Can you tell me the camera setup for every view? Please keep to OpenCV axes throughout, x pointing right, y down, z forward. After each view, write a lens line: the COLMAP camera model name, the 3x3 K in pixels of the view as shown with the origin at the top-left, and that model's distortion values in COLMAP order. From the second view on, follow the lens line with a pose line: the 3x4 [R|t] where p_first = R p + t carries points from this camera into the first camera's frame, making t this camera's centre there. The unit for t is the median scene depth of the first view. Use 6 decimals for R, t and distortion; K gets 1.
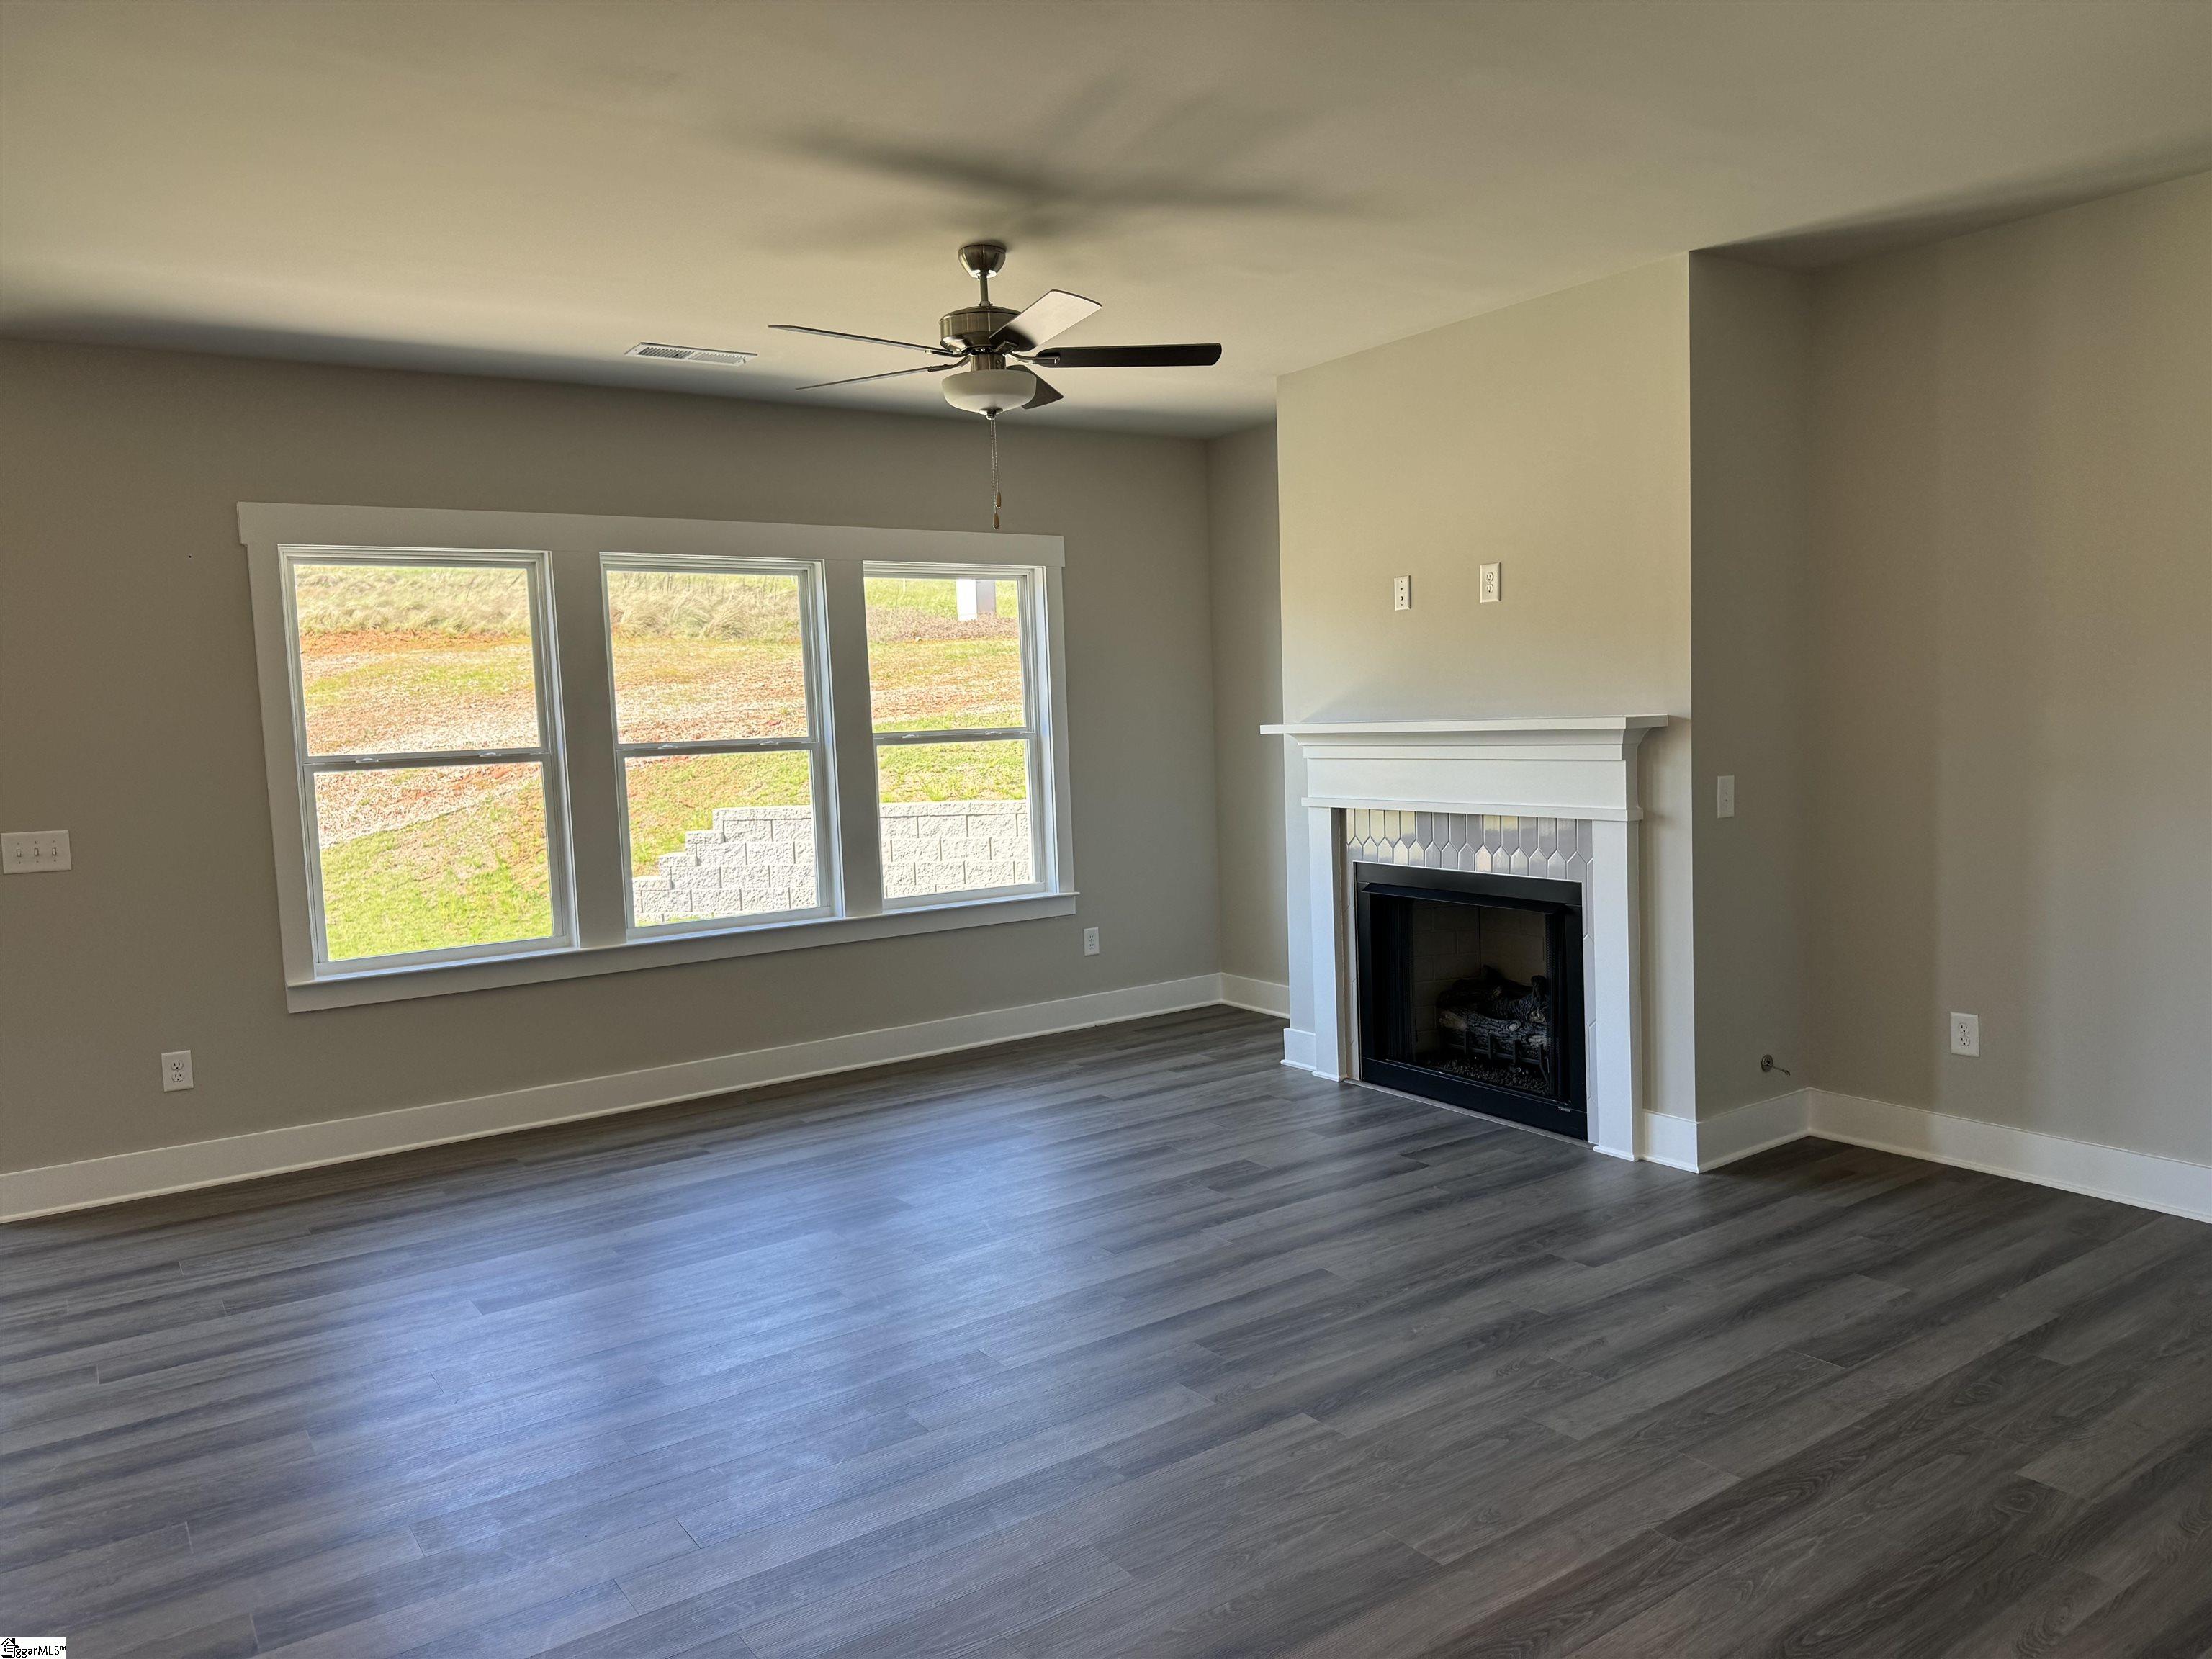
lens RADIAL K [[1587.5, 0, 1106.0], [0, 1587.5, 829.5], [0, 0, 1]] dist [0.001859, -0.000105]
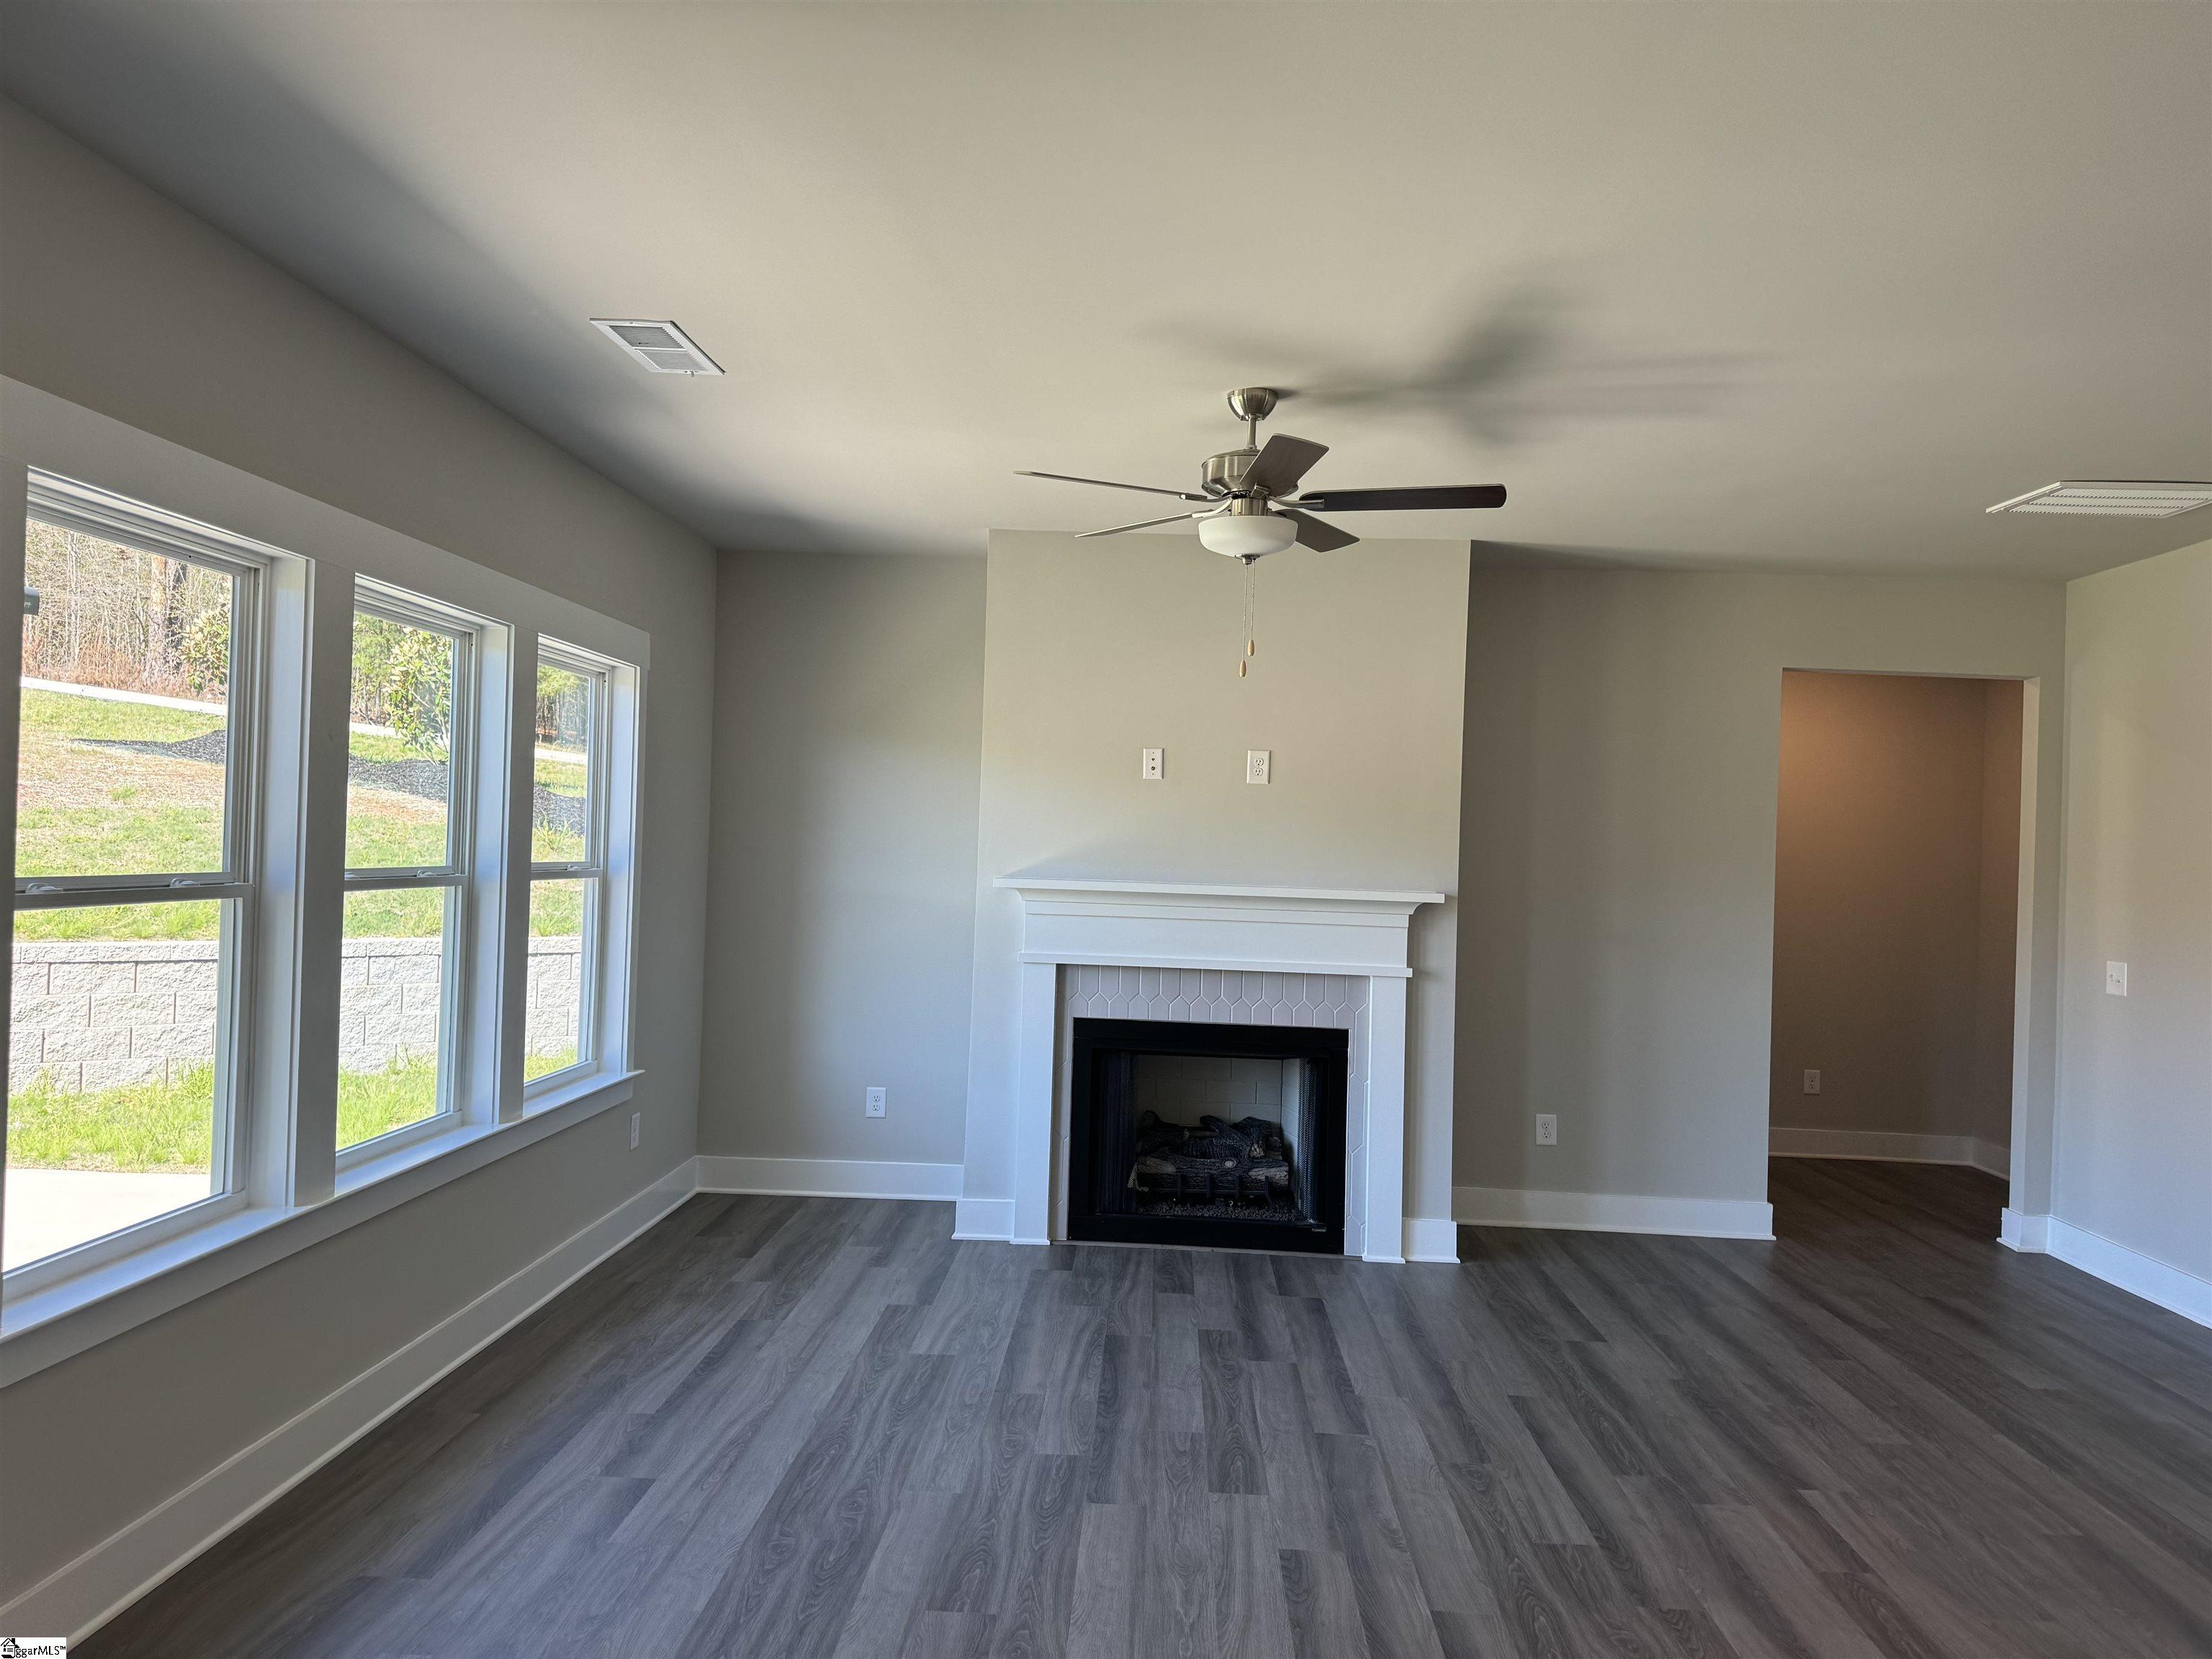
lens RADIAL K [[1521.8, 0, 1263.2], [0, 1521.8, 829.7], [0, 0, 1]] dist [0.115555, -0.170103]
pose [[0.566381, 0.069716, 0.821190, -0.668928], [0.004972, 0.996109, -0.087995, -0.014978], [-0.824129, 0.053921, 0.563830, 0.398350]]
